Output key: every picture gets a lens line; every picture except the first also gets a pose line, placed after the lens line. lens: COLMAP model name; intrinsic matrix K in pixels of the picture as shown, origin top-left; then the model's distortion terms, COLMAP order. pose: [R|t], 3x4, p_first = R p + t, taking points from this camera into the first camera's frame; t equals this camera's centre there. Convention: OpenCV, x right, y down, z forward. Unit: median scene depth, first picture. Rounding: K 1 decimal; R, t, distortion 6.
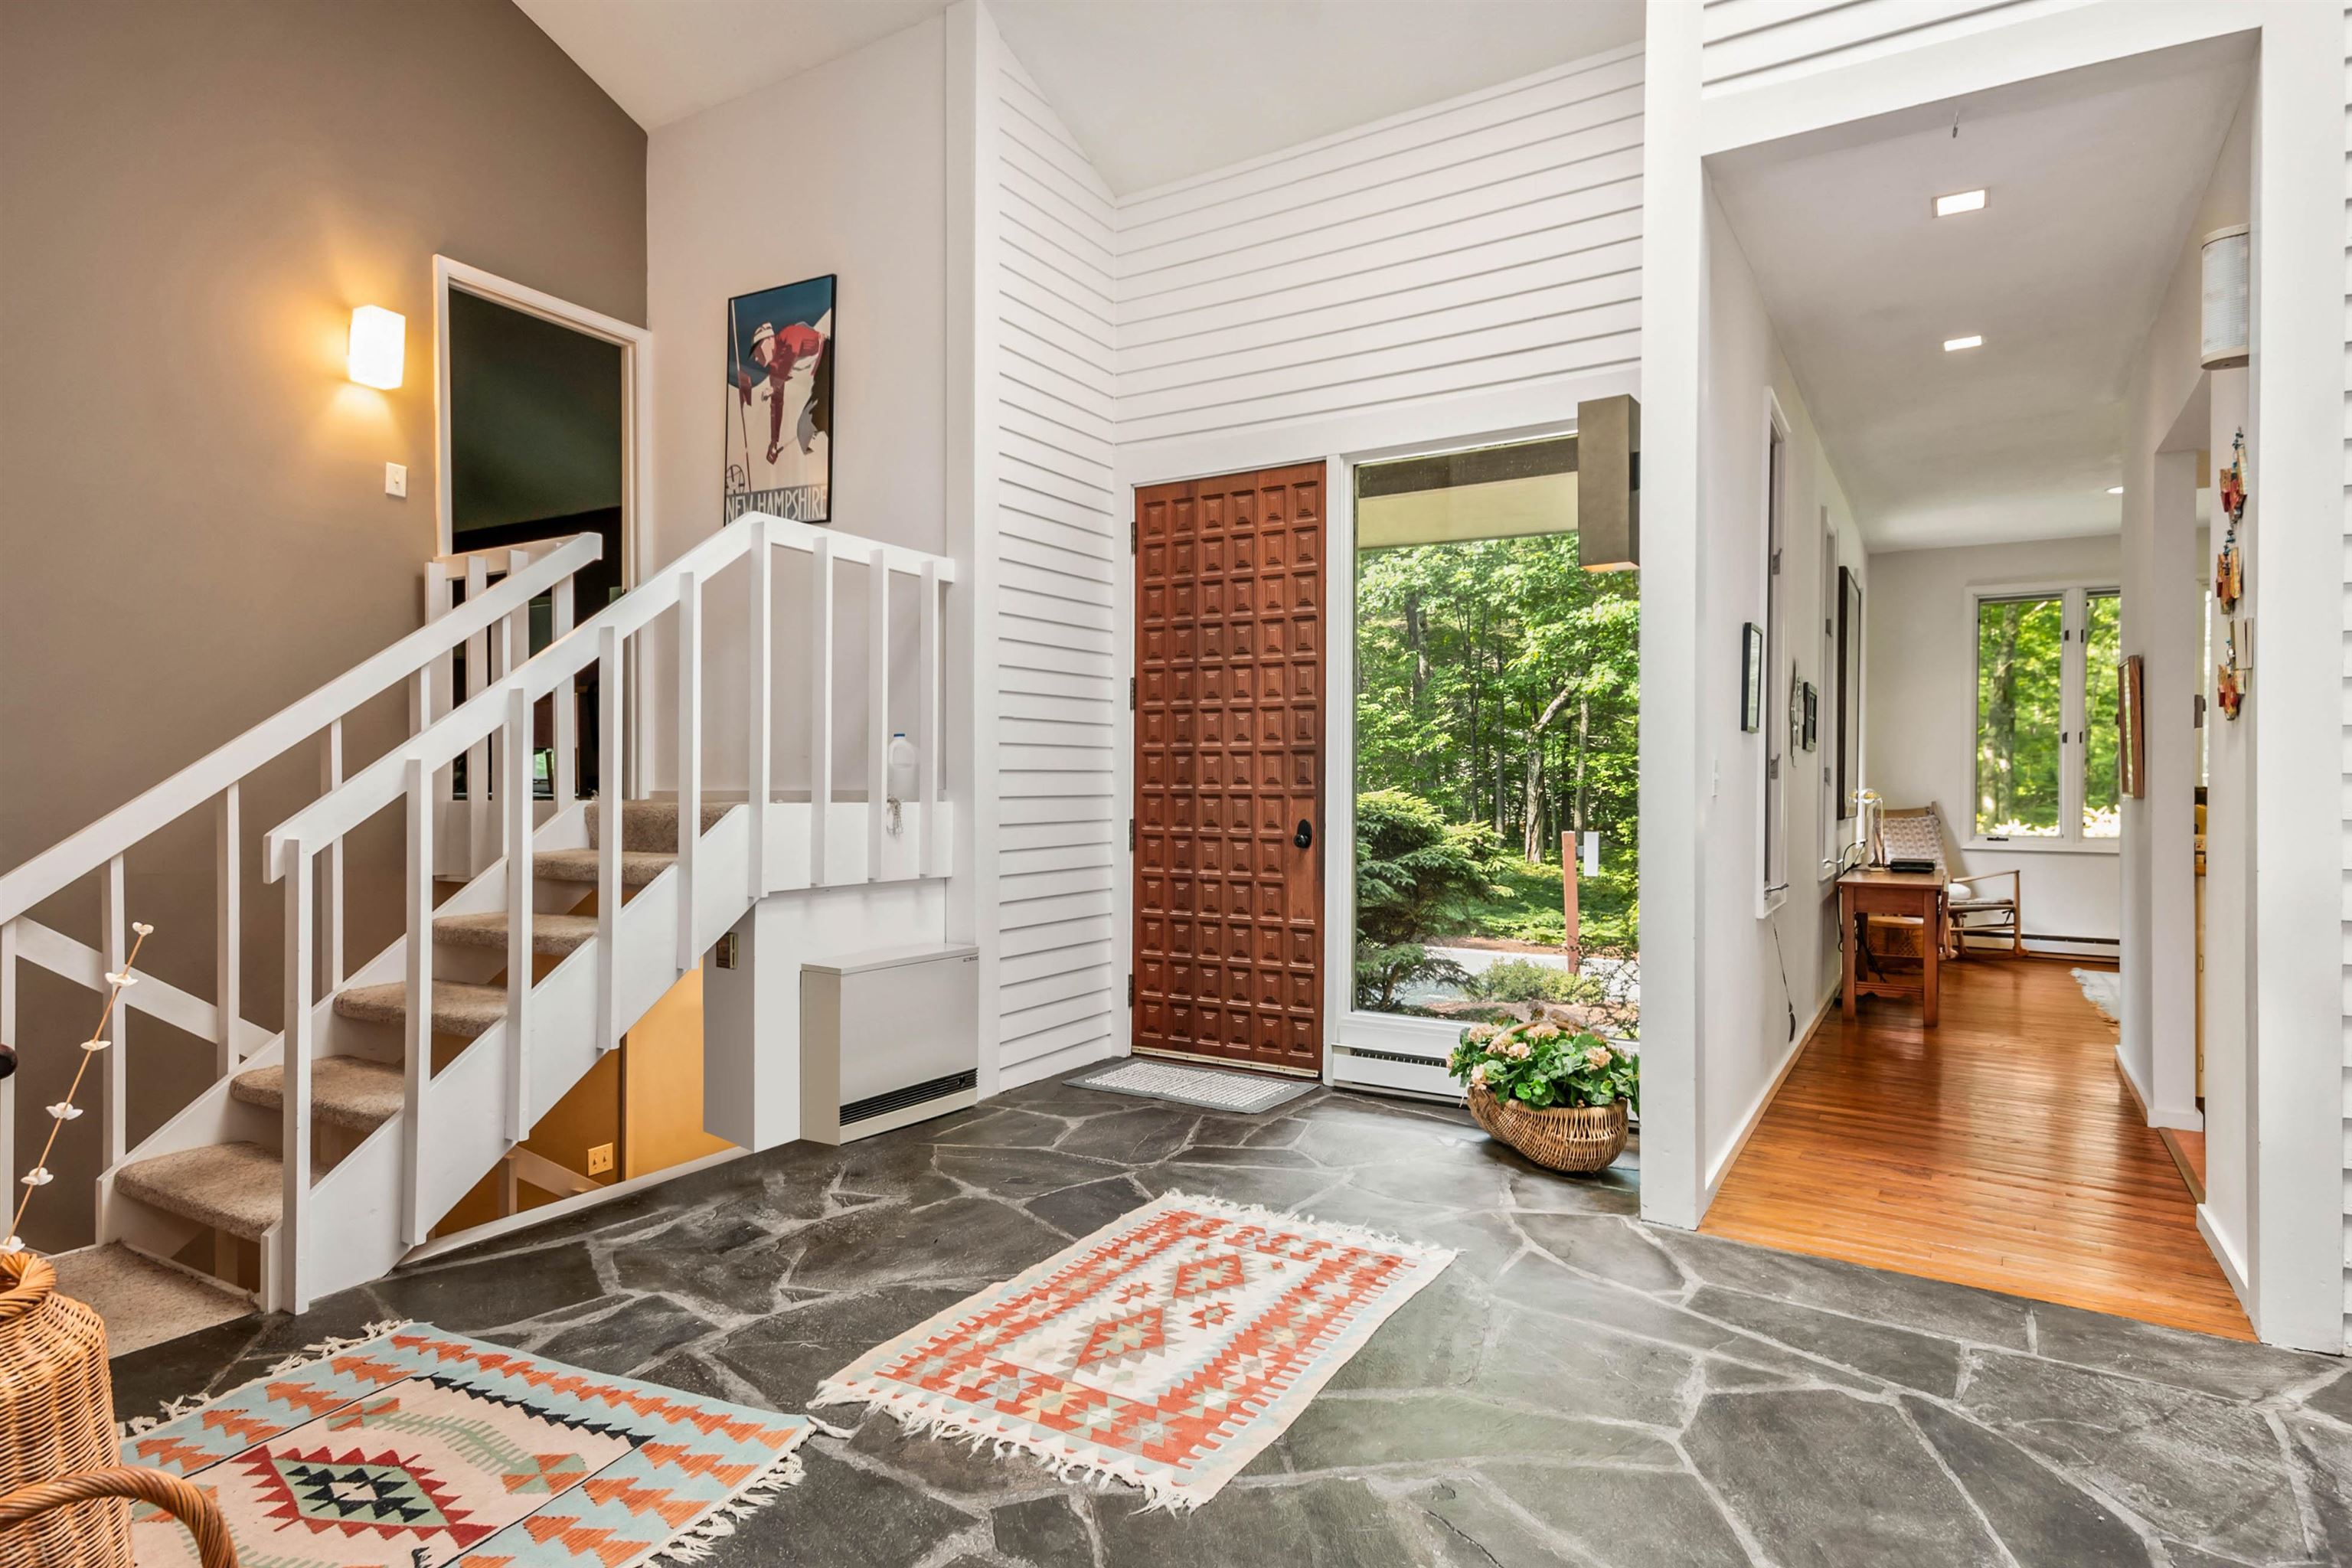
lens RADIAL K [[1274.7, 0, 1189.9], [0, 1274.7, 783.1], [0, 0, 1]] dist [0.018791, -0.001852]
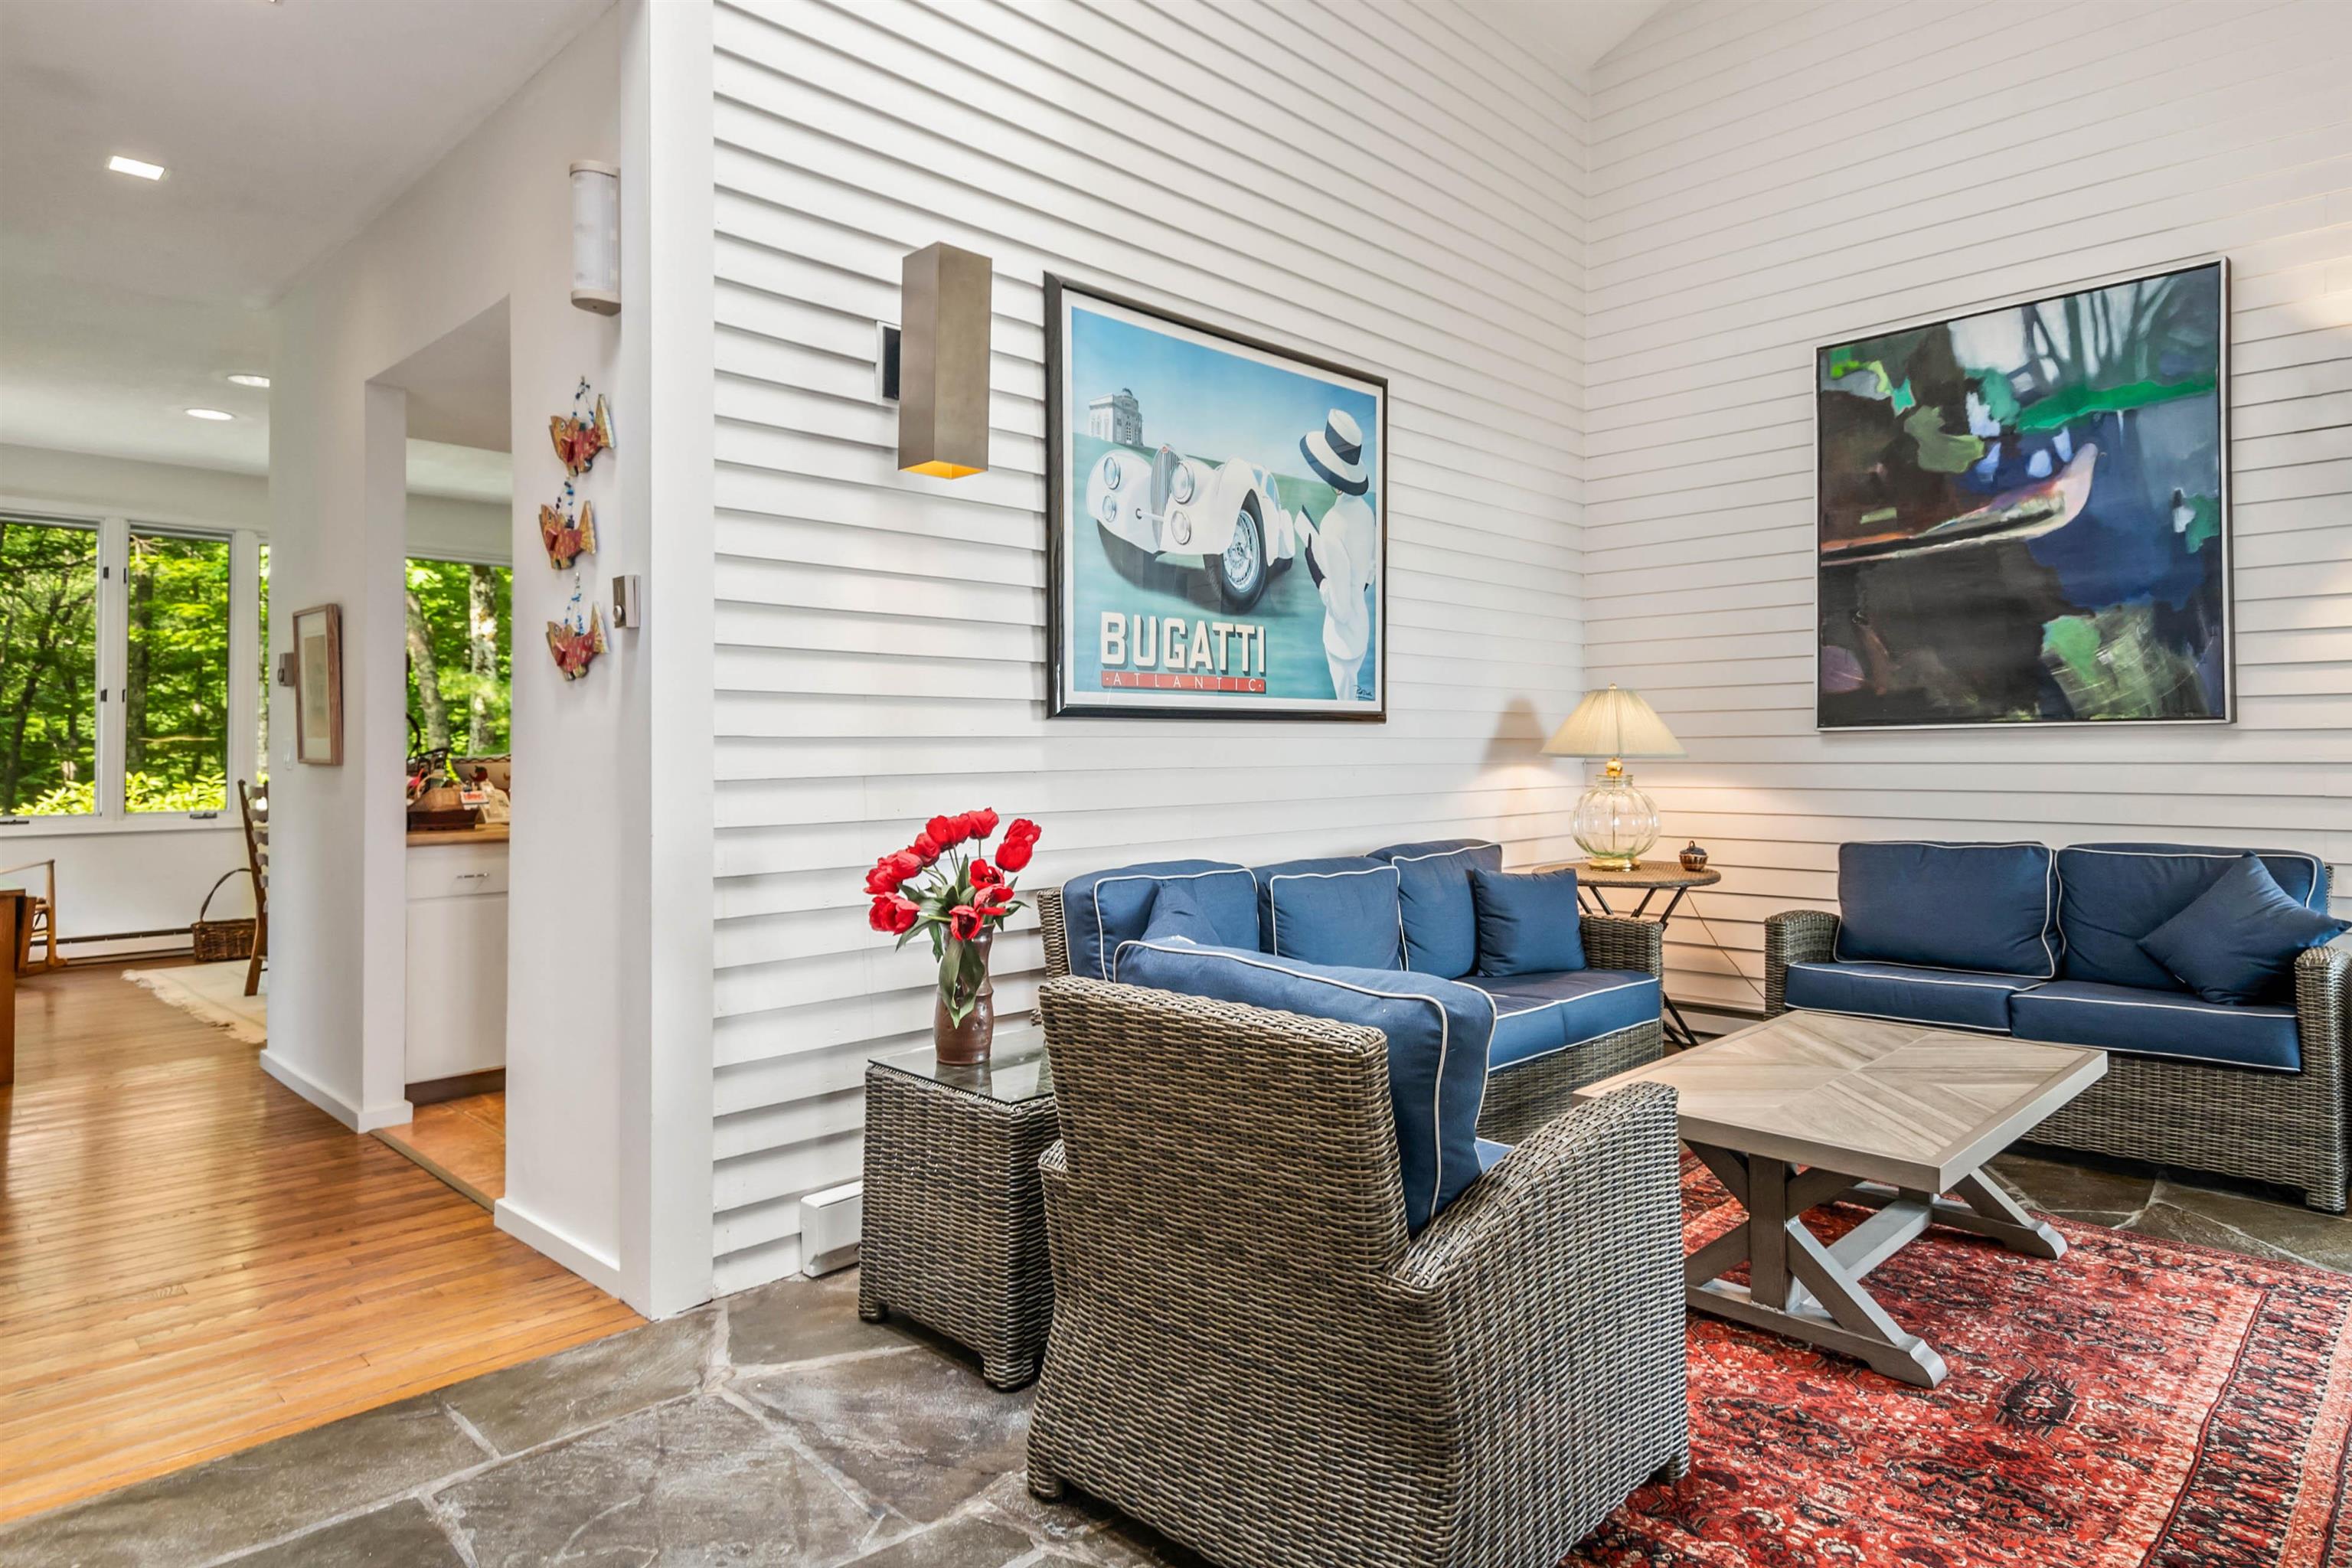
lens RADIAL K [[1349.9, 0, 1206.0], [0, 1349.9, 732.6], [0, 0, 1]] dist [0.034491, -0.000028]
pose [[0.232914, 0.003575, 0.972491, -0.041101], [0.008598, 0.999947, -0.005735, -0.000289], [-0.972459, 0.009697, 0.232871, 0.193815]]
